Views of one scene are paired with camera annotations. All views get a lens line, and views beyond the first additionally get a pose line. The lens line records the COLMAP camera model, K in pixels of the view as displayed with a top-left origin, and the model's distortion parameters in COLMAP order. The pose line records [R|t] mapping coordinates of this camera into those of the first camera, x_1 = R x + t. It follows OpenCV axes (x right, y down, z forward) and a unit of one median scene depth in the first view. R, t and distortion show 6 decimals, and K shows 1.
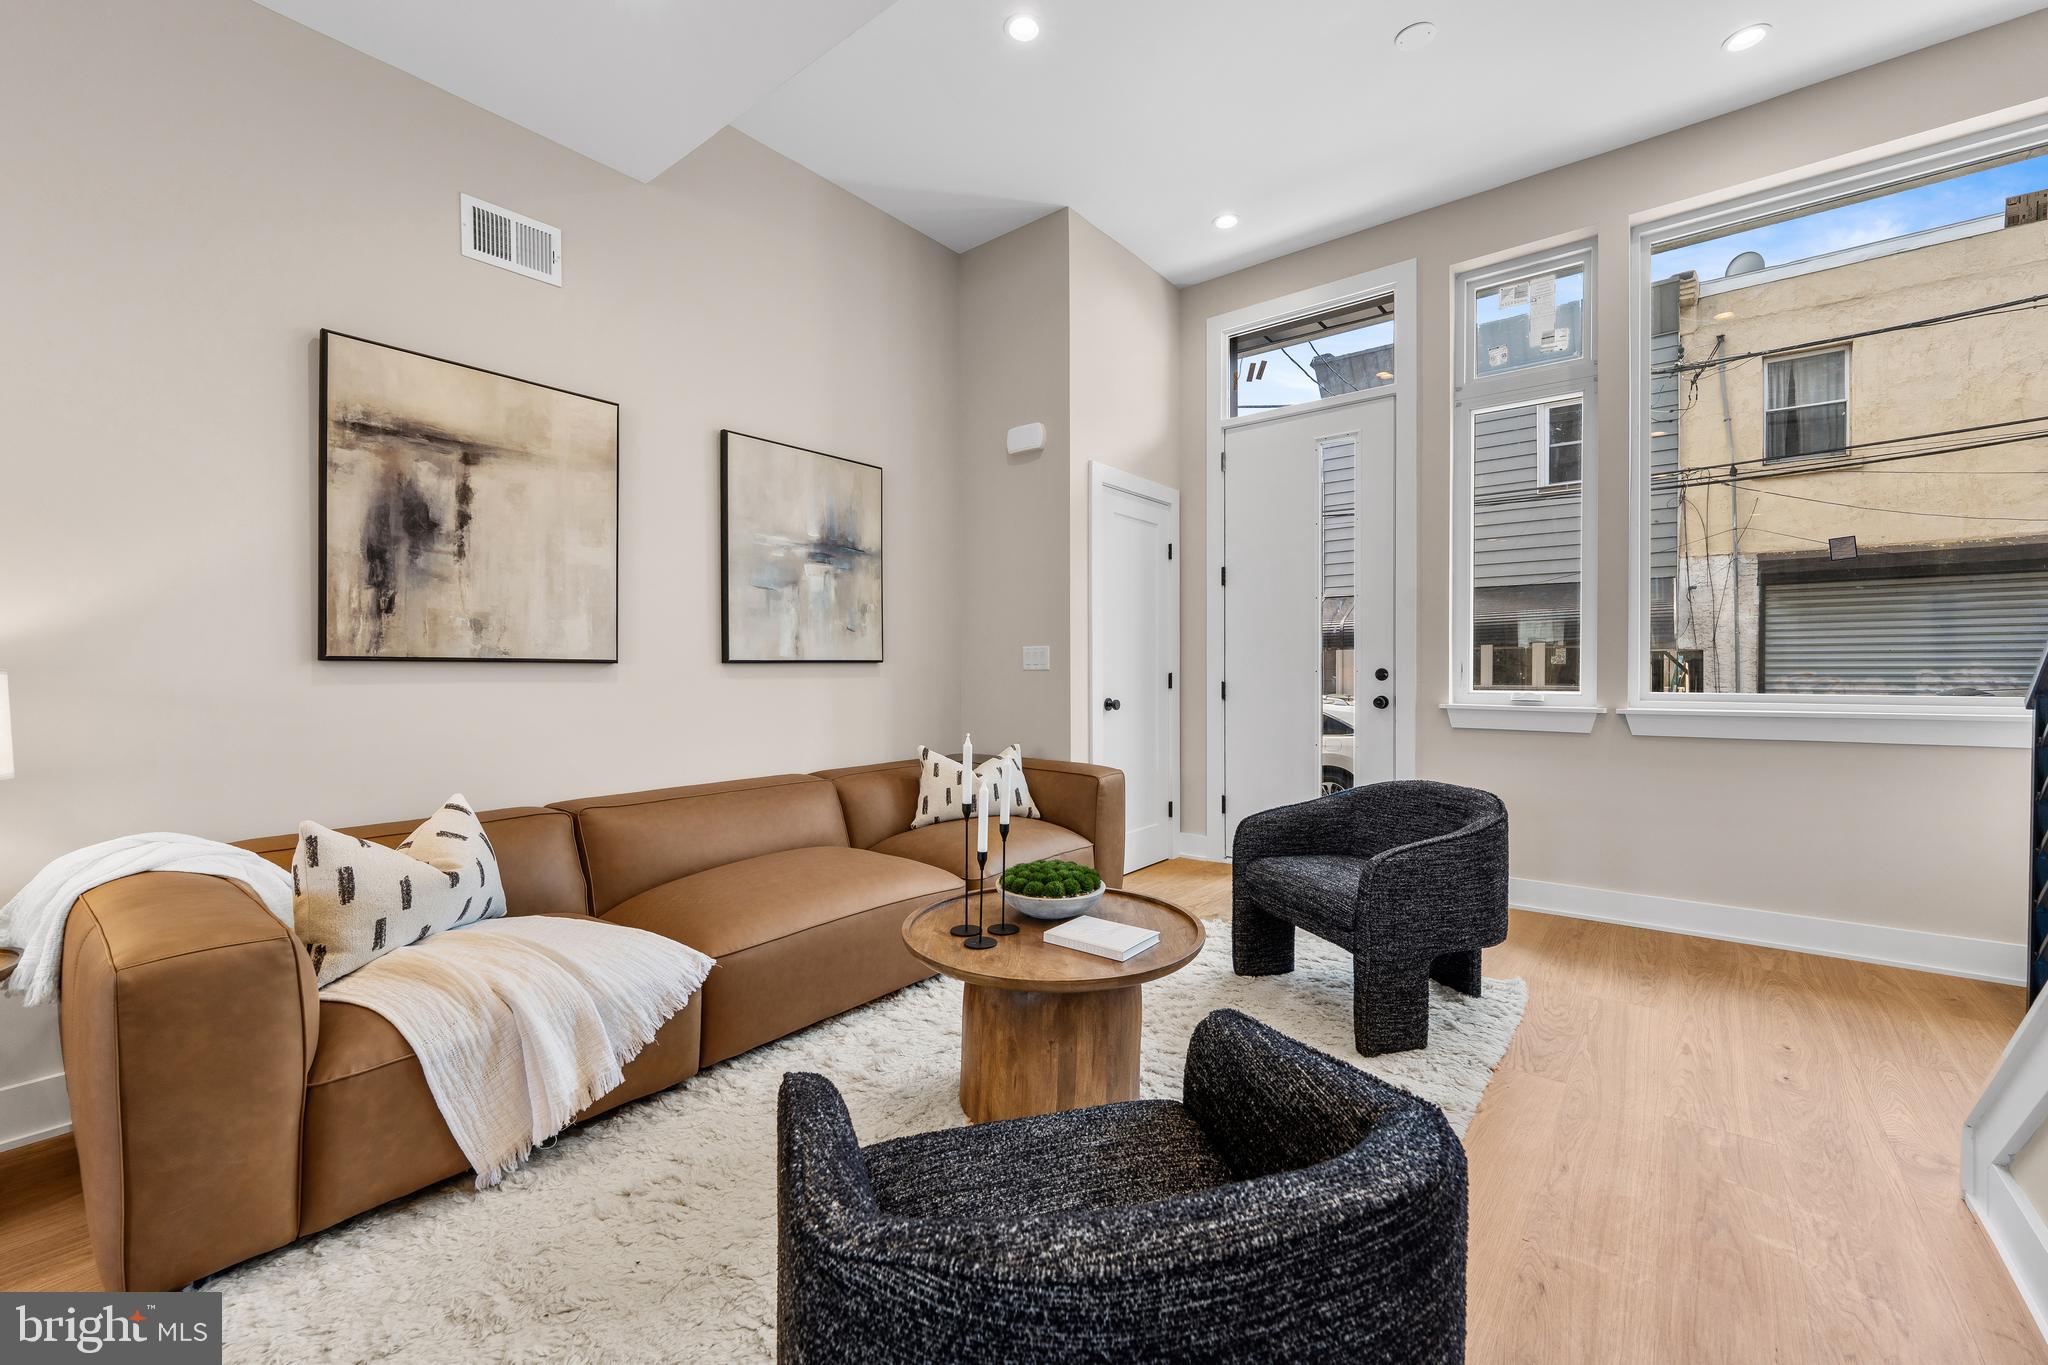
lens RADIAL K [[825.4, 0, 1024.0], [0, 825.4, 682.5], [0, 0, 1]] dist [-0.000339, -0.000023]
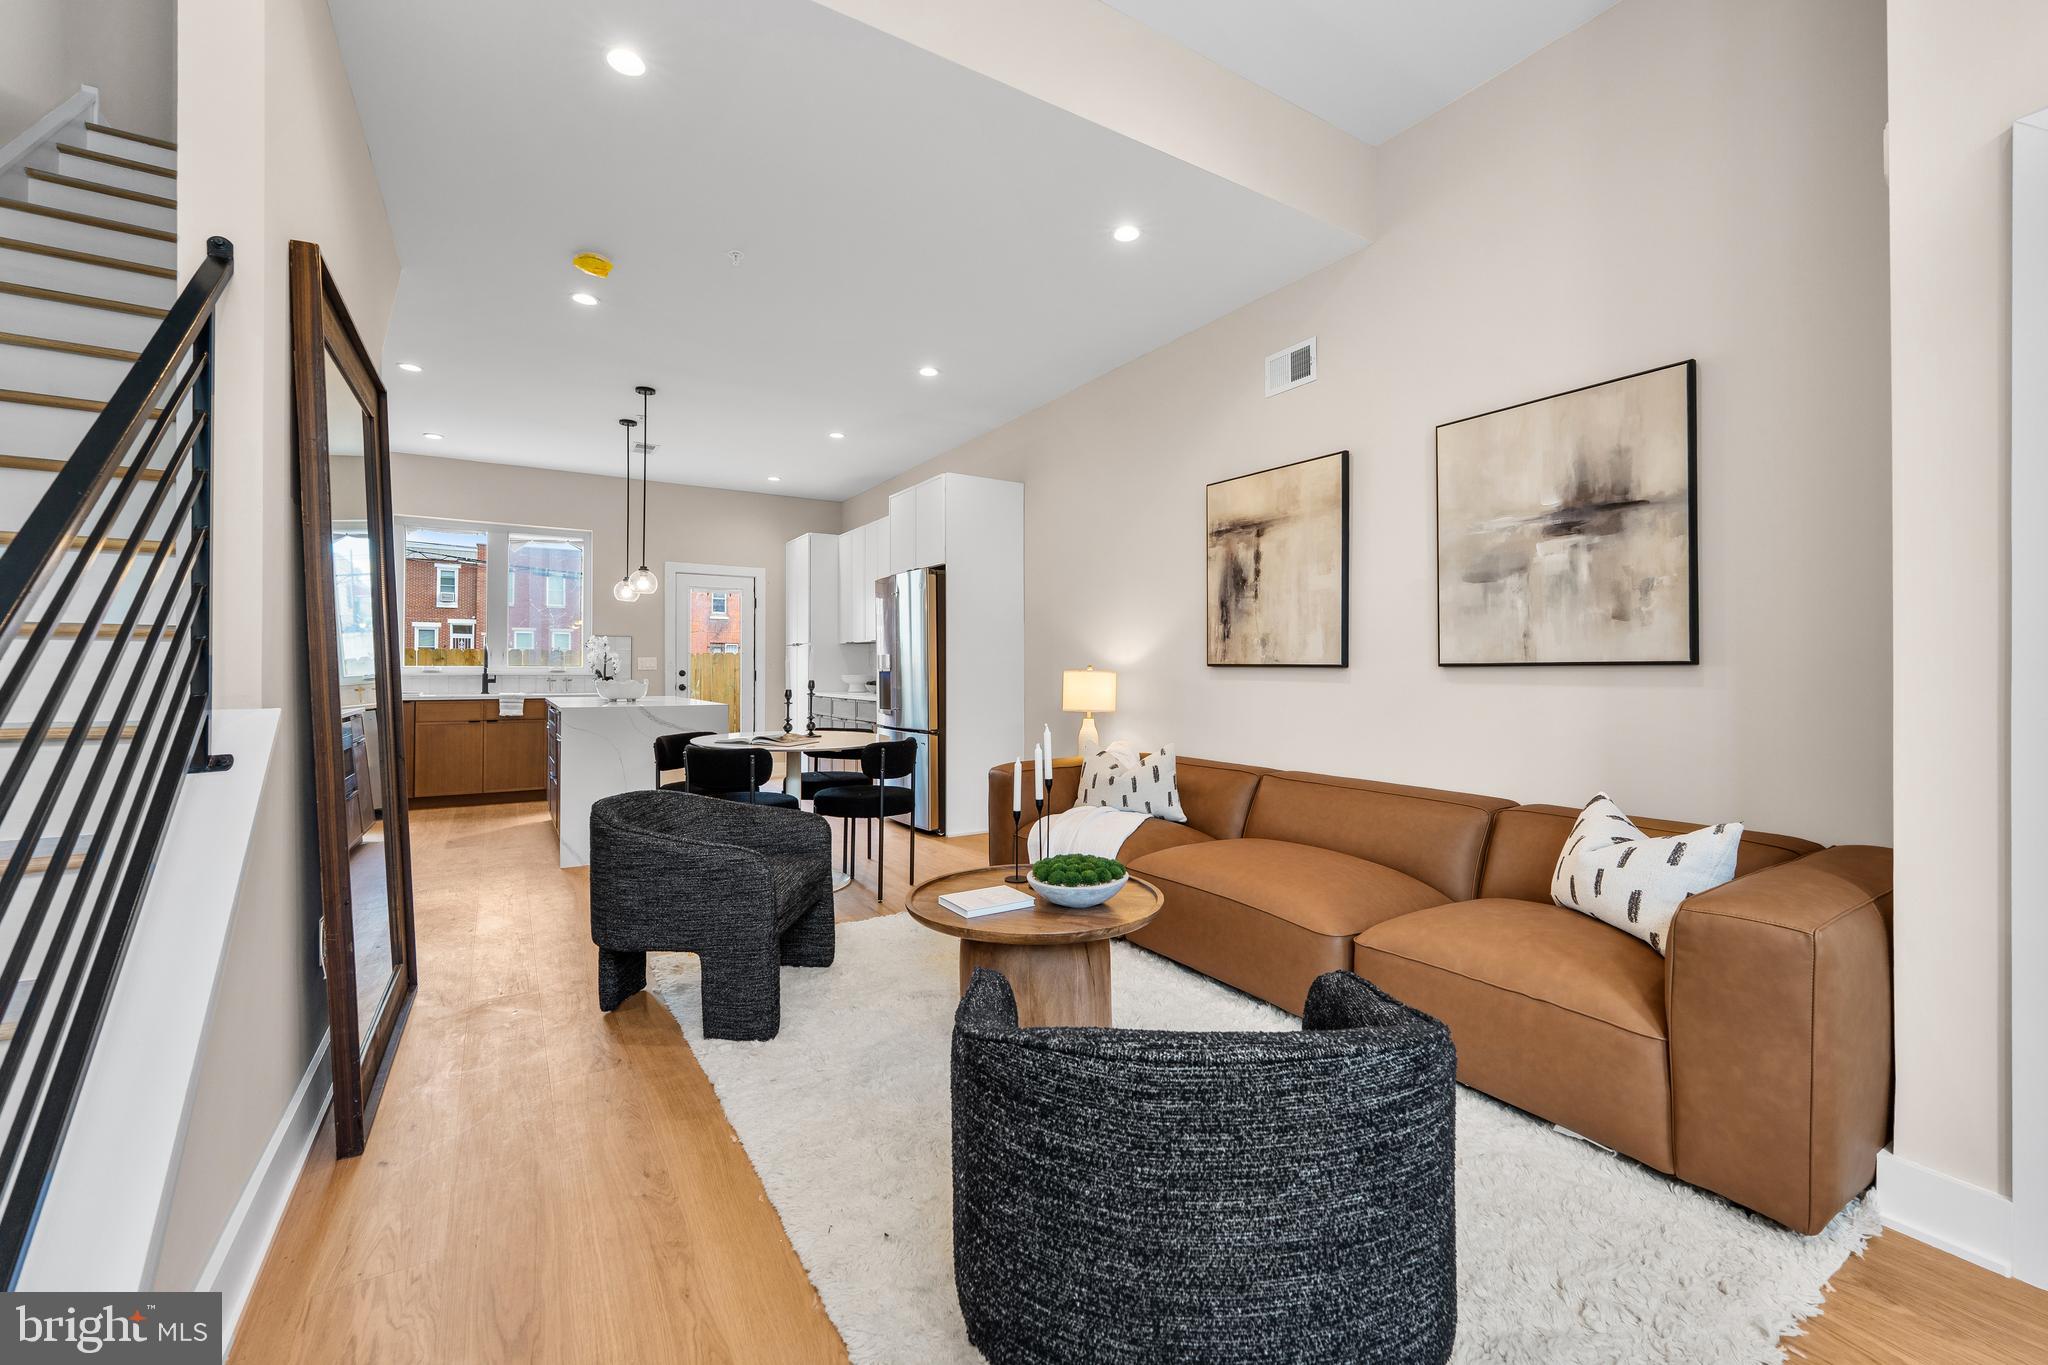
lens RADIAL K [[832.6, 0, 1014.0], [0, 832.6, 664.6], [0, 0, 1]] dist [0.000501, -0.000015]
pose [[-0.335236, -0.004700, -0.942122, 0.905583], [-0.017489, 0.999846, 0.001236, -0.022963], [0.941972, 0.016891, -0.335267, 1.075853]]
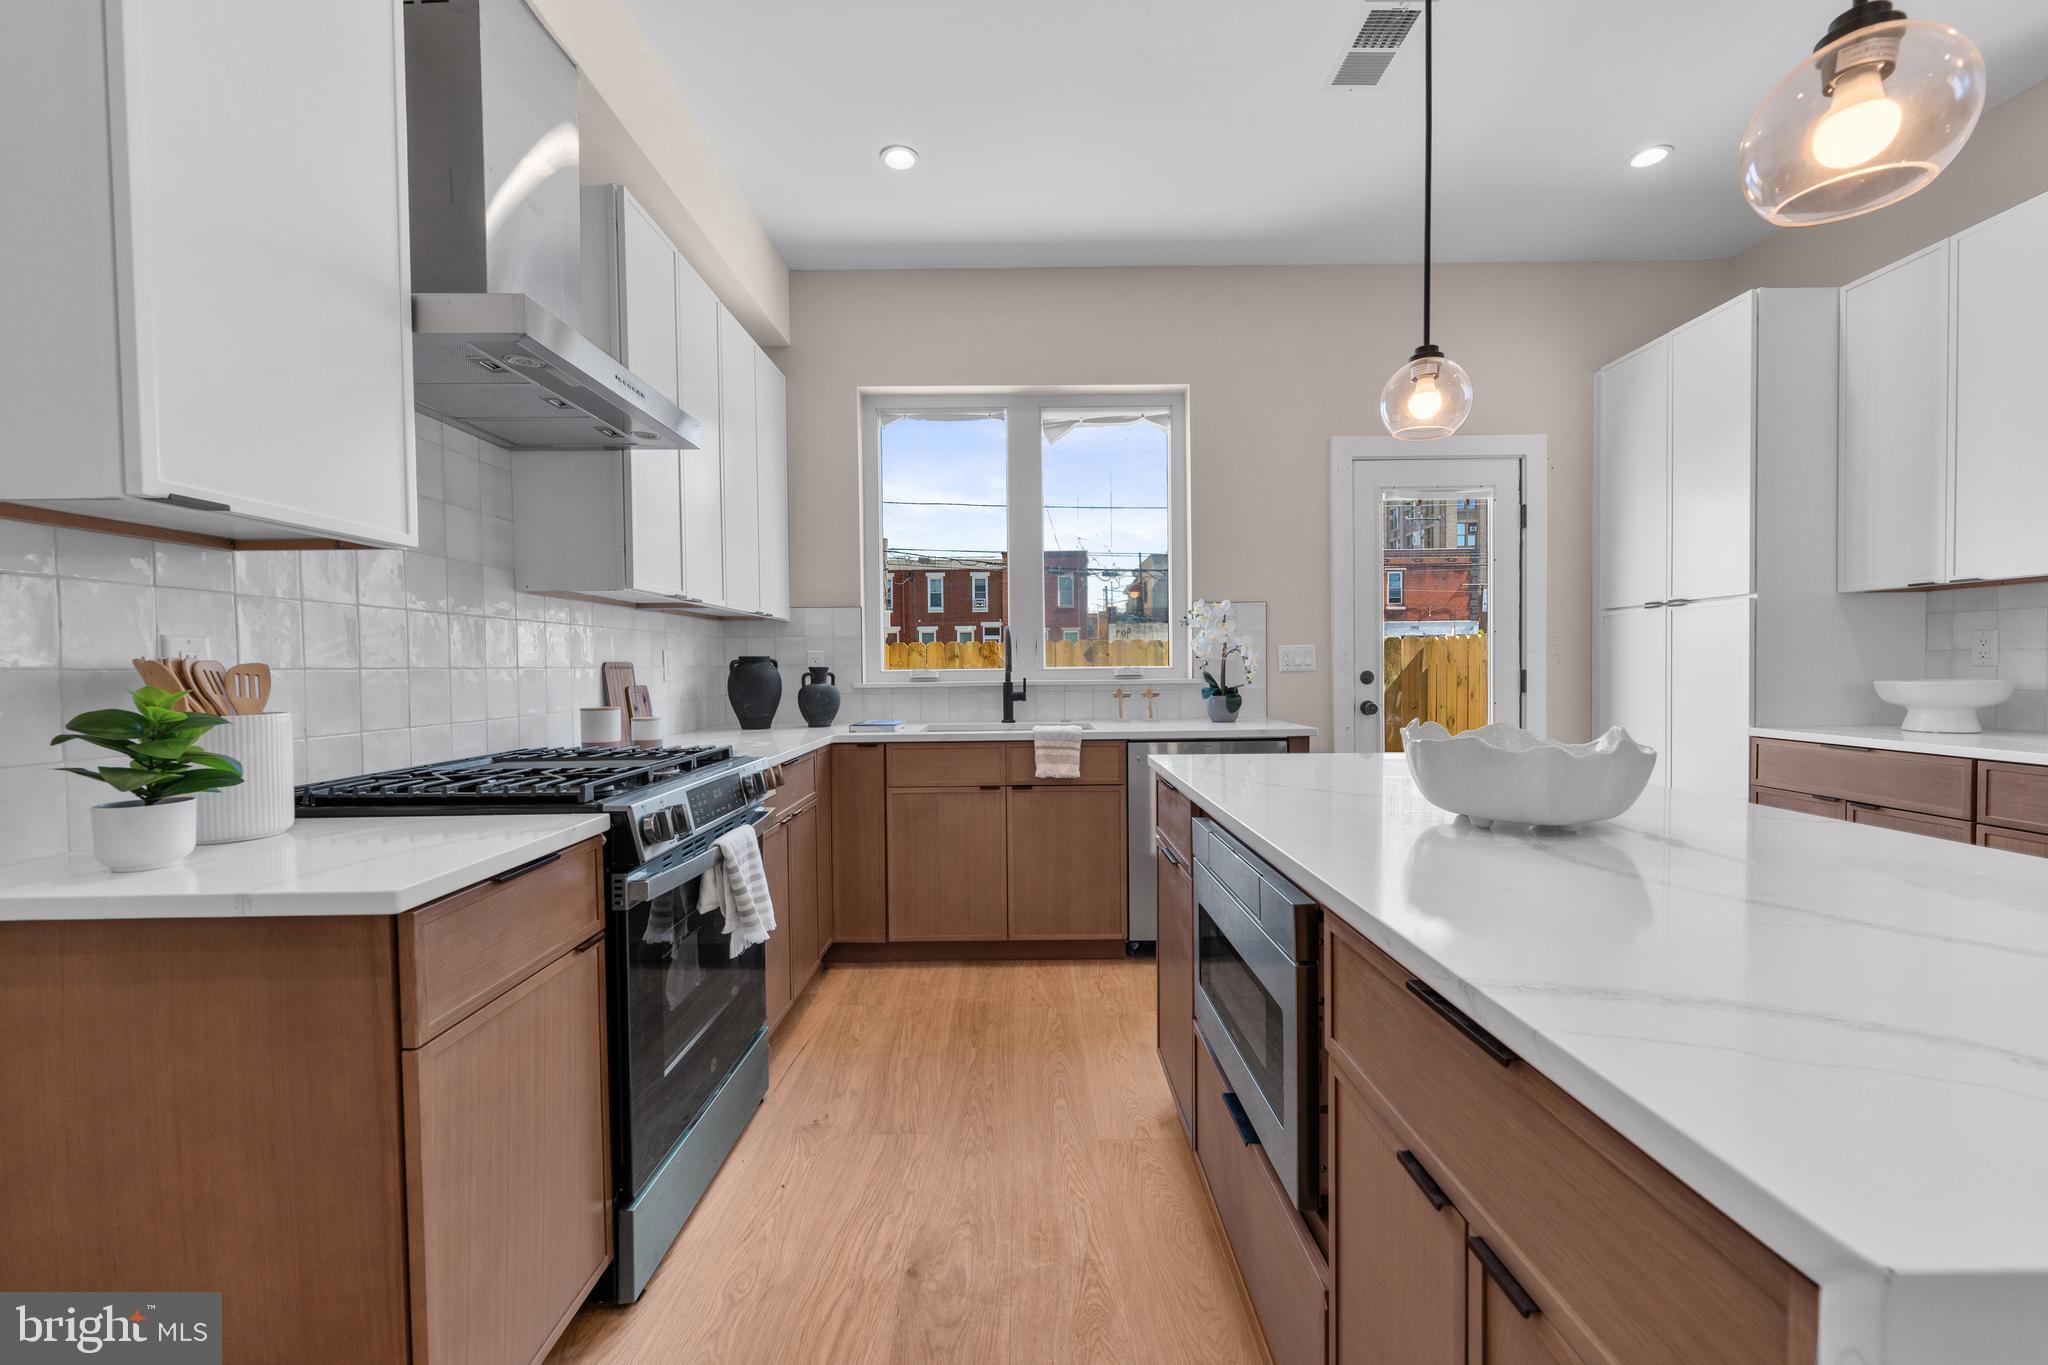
lens RADIAL K [[821.7, 0, 1024.9], [0, 821.7, 688.2], [0, 0, 1]] dist [0.000163, -0.000118]
pose [[-0.776940, 0.028394, -0.628935, -0.259435], [0.003298, 0.999152, 0.041035, -0.006336], [0.629567, 0.029807, -0.776375, -0.408288]]
